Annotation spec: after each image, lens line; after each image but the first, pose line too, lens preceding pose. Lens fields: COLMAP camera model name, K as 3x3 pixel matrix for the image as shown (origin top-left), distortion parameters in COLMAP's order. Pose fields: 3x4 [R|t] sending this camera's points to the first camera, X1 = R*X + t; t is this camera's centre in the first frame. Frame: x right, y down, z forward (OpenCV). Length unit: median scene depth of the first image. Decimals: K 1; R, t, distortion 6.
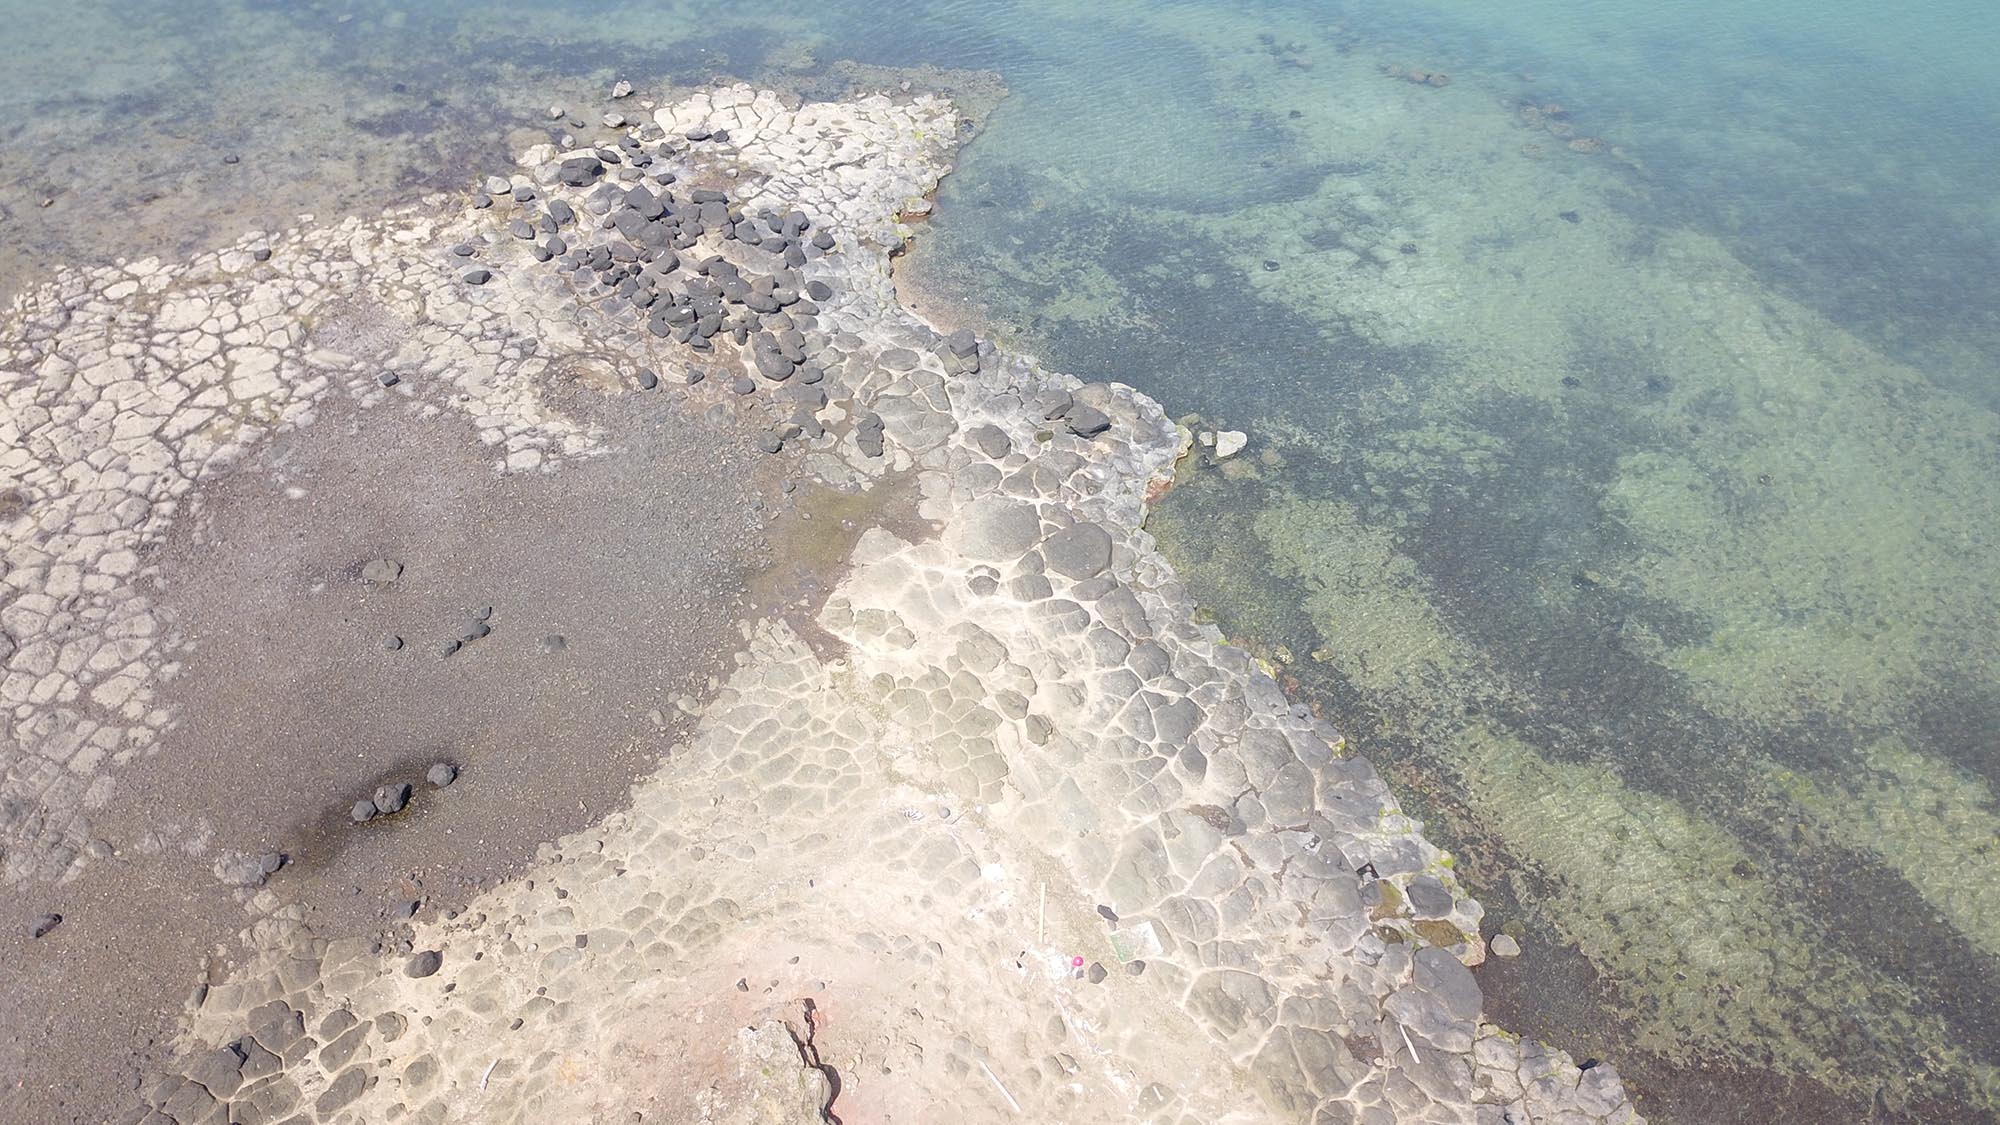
lens RADIAL K [[1554.7, 0, 1000.0], [0, 1554.7, 562.5], [0, 0, 1]] dist [0.013832, 0.004751]
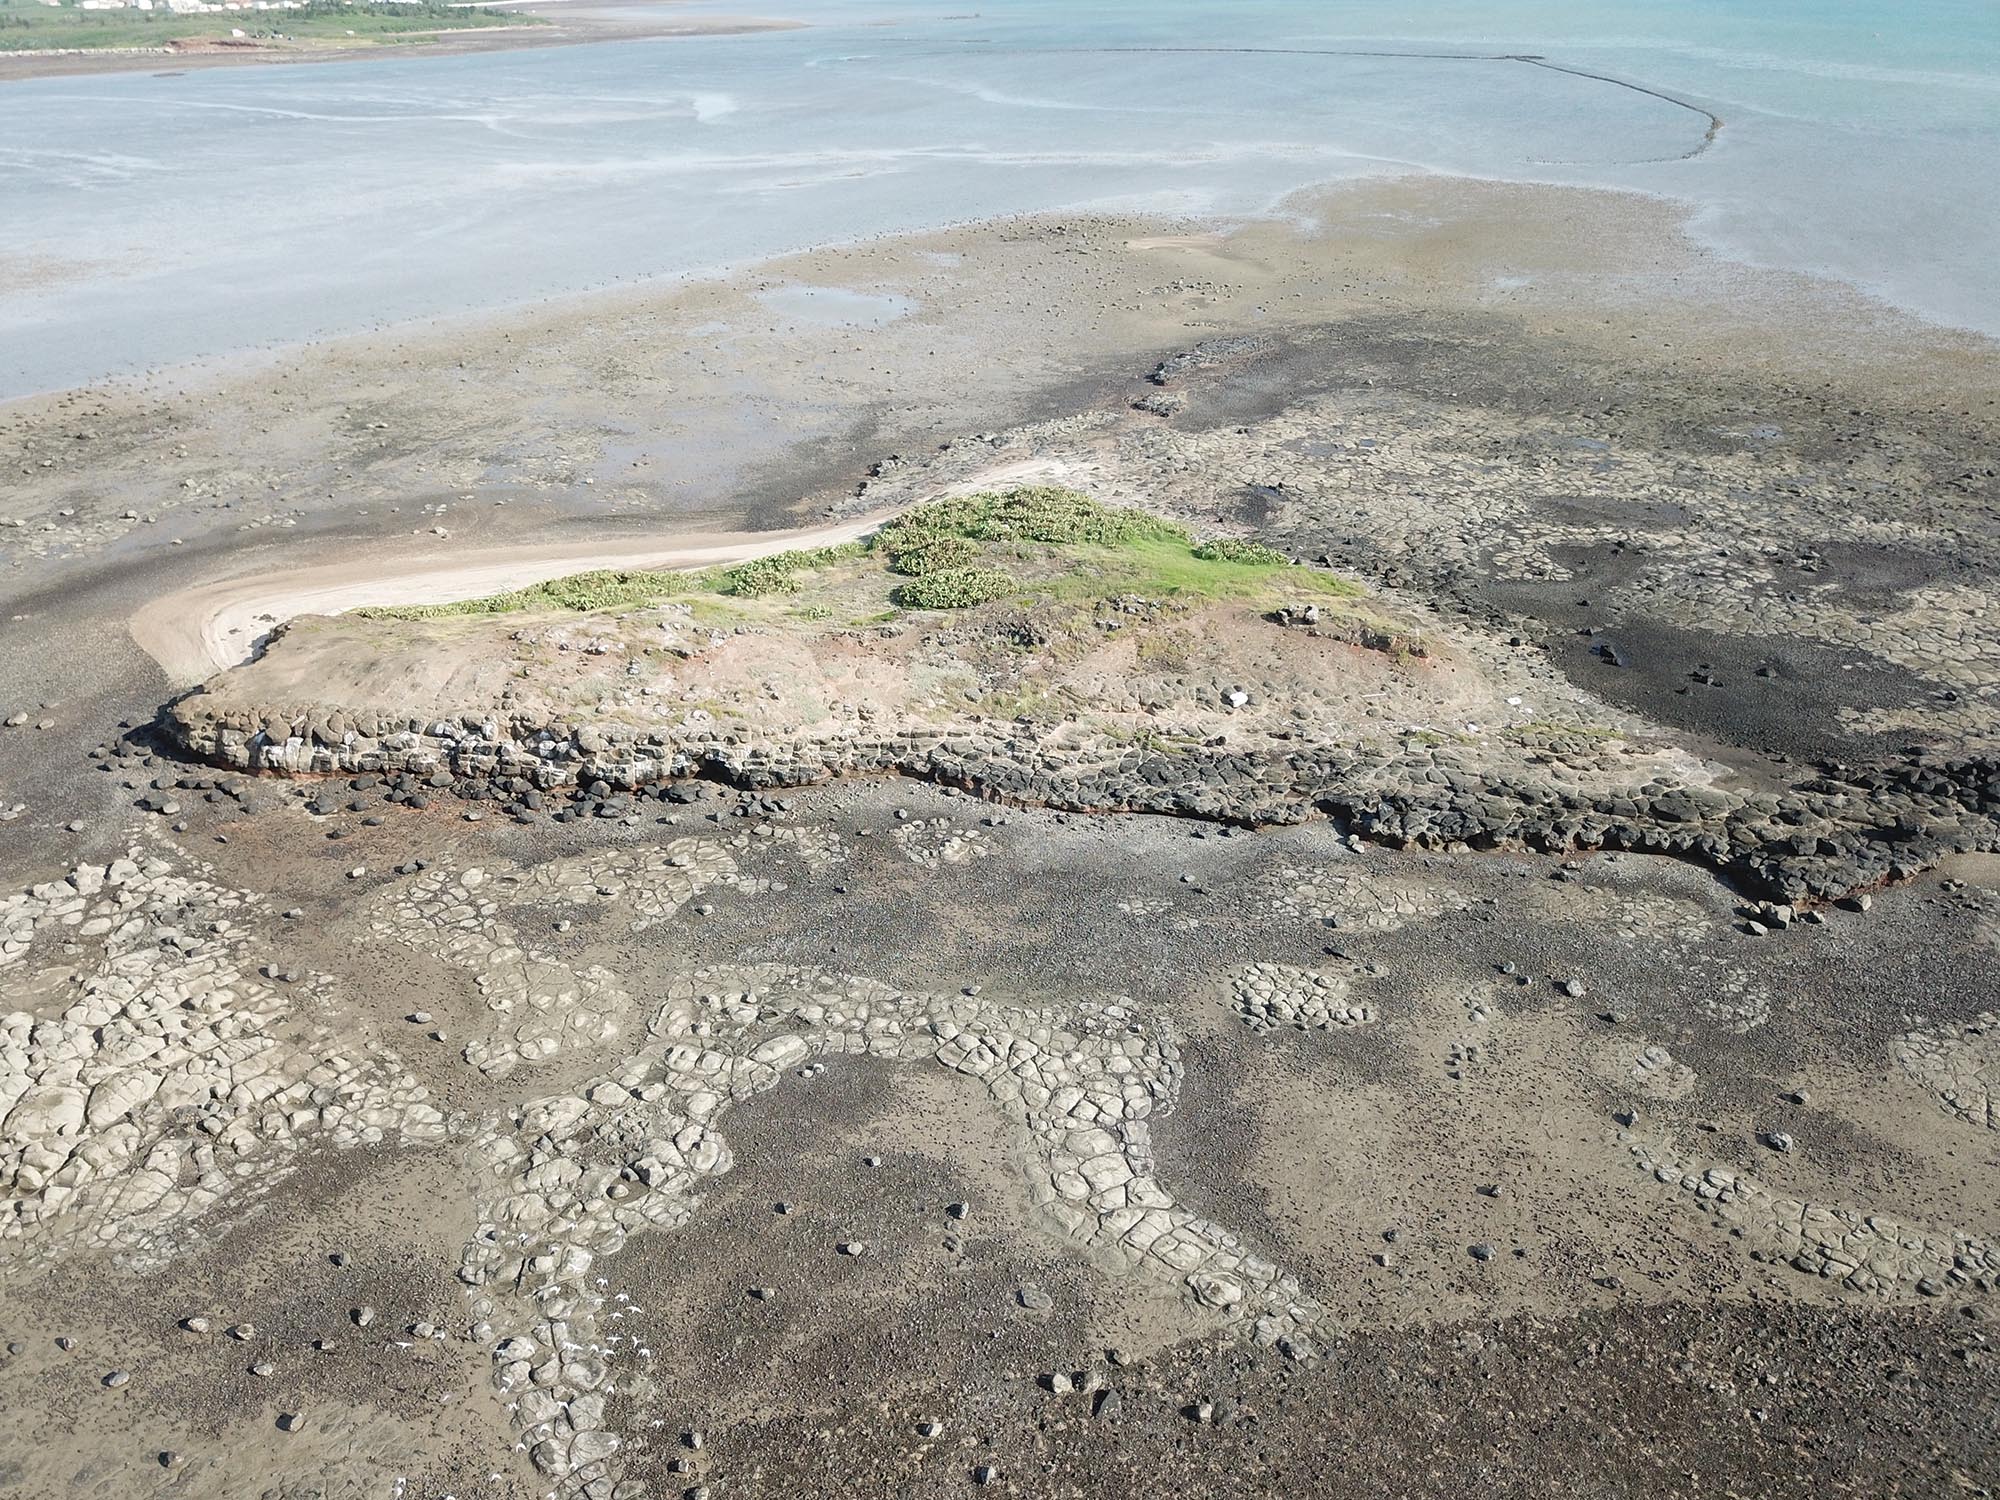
lens RADIAL K [[1567.2, 0, 942.9], [0, 1567.2, 702.9], [0, 0, 1]] dist [0.008080, -0.035471]
pose [[-0.610019, 0.360871, -0.705442, 1.809301], [-0.547579, 0.451512, 0.704482, -0.880289], [0.572743, 0.816033, -0.077825, 0.653831]]
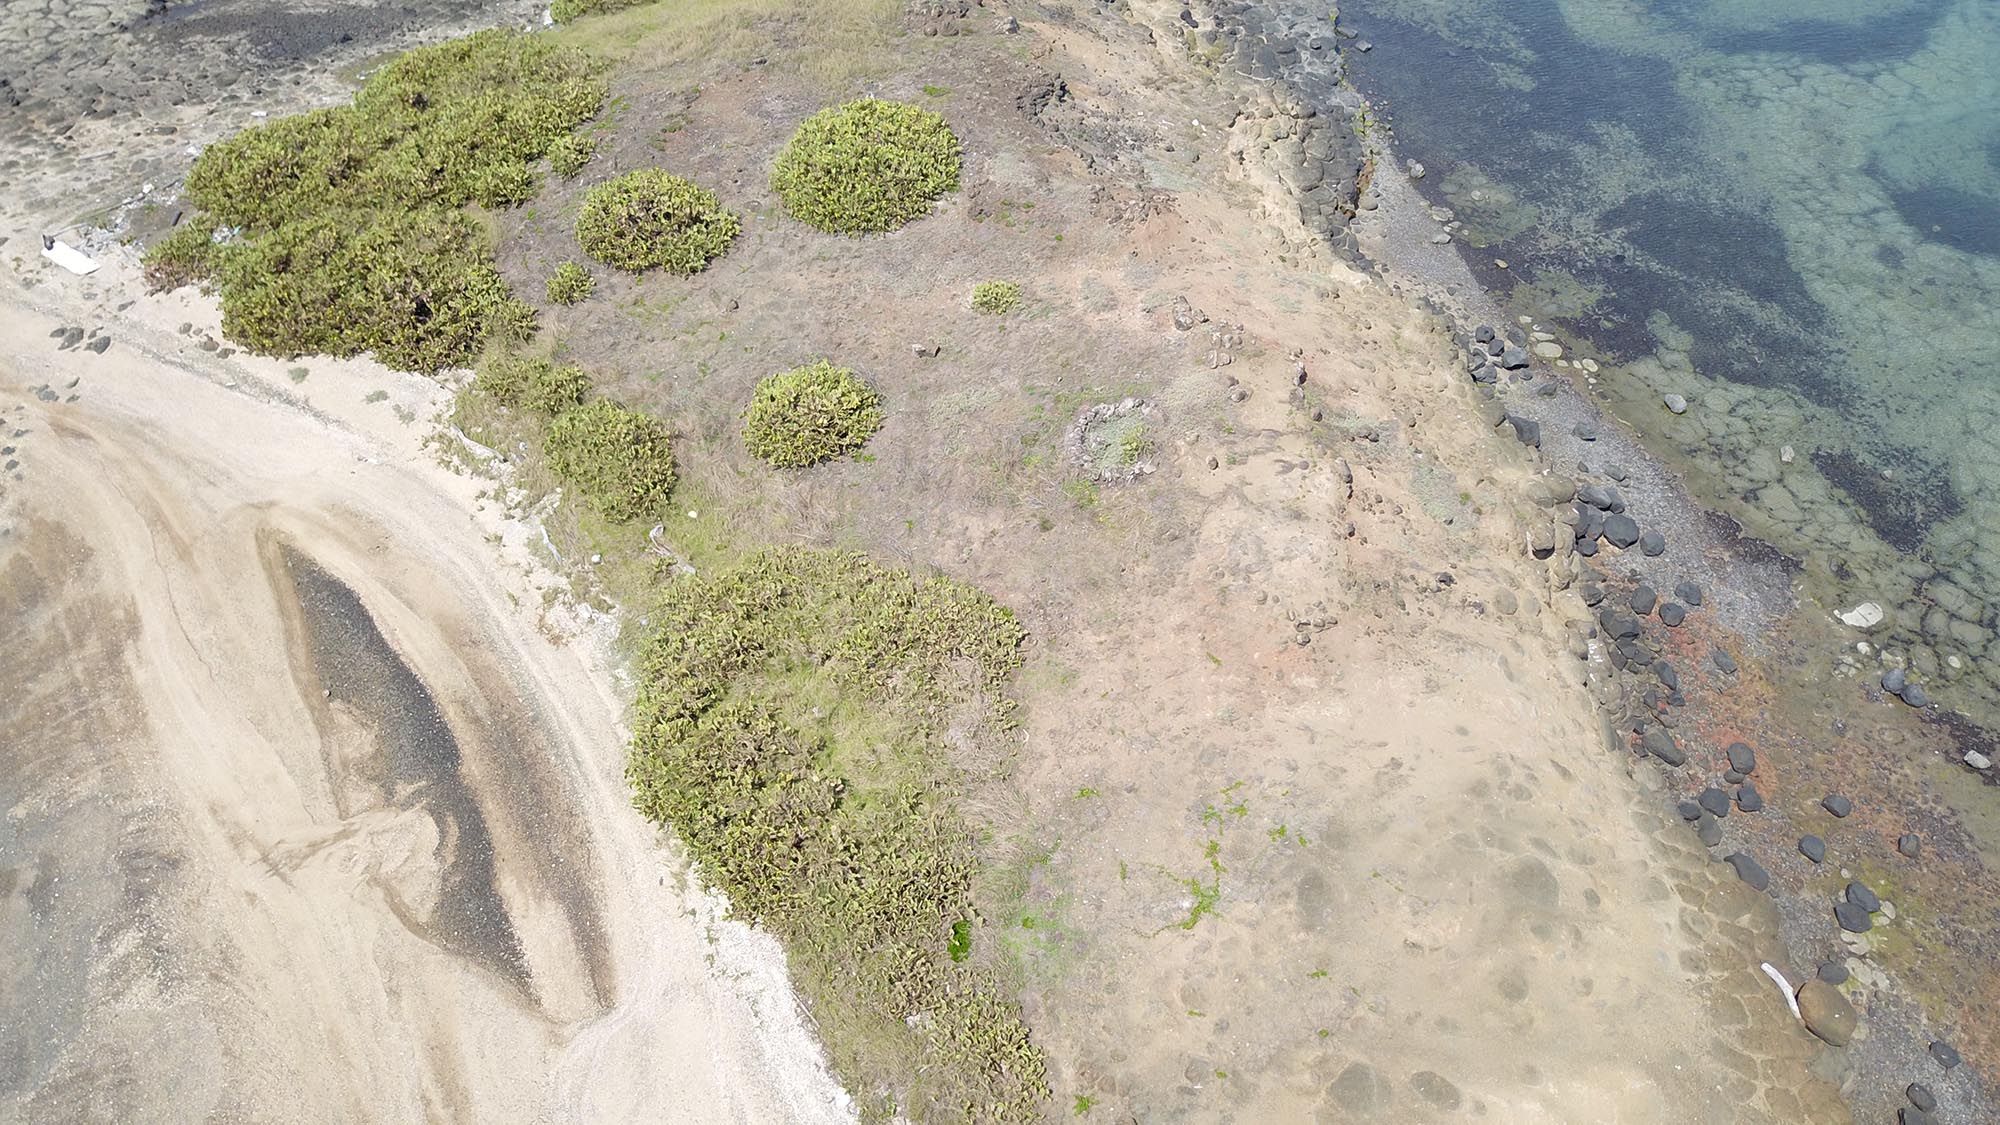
lens RADIAL K [[1554.7, 0, 1000.0], [0, 1554.7, 562.5], [0, 0, 1]] dist [0.013832, 0.004751]
pose [[0.898100, 0.322996, -0.298479, 0.707087], [-0.323401, 0.944967, 0.049500, 0.895194], [0.298041, 0.052073, 0.953132, -0.882700]]
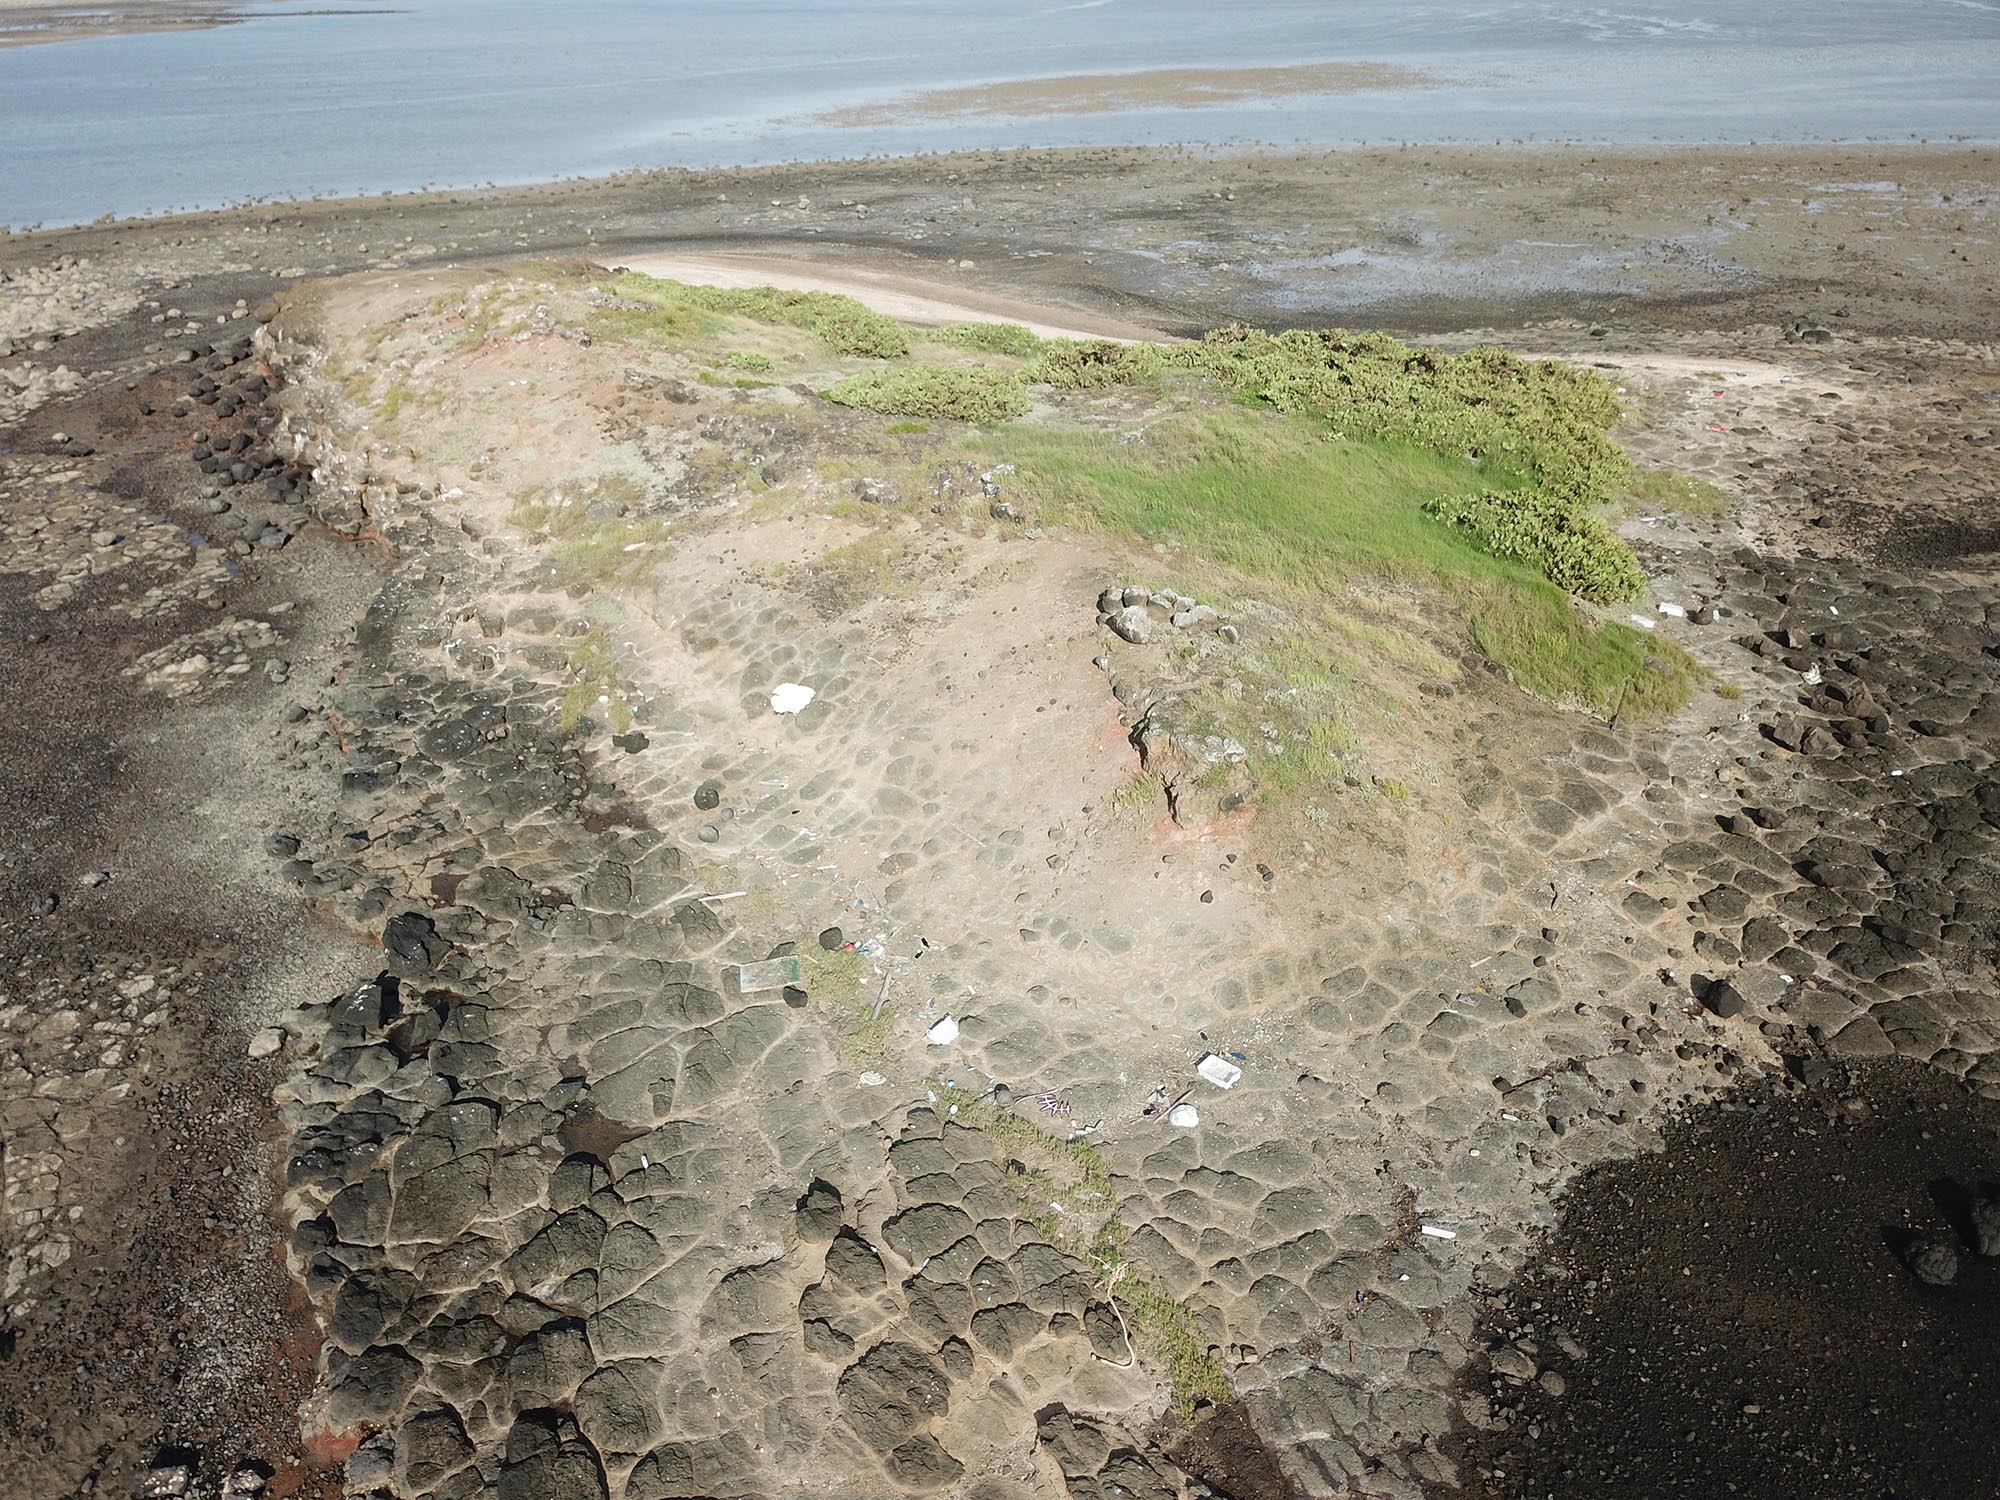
lens RADIAL K [[1556.4, 0, 972.0], [0, 1556.4, 755.8], [0, 0, 1]] dist [-0.003237, 0.010878]
pose [[-0.993819, -0.024768, 0.108212, -0.081424], [0.096802, 0.283802, 0.953984, -0.446762], [-0.054339, 0.958563, -0.279650, 0.978617]]
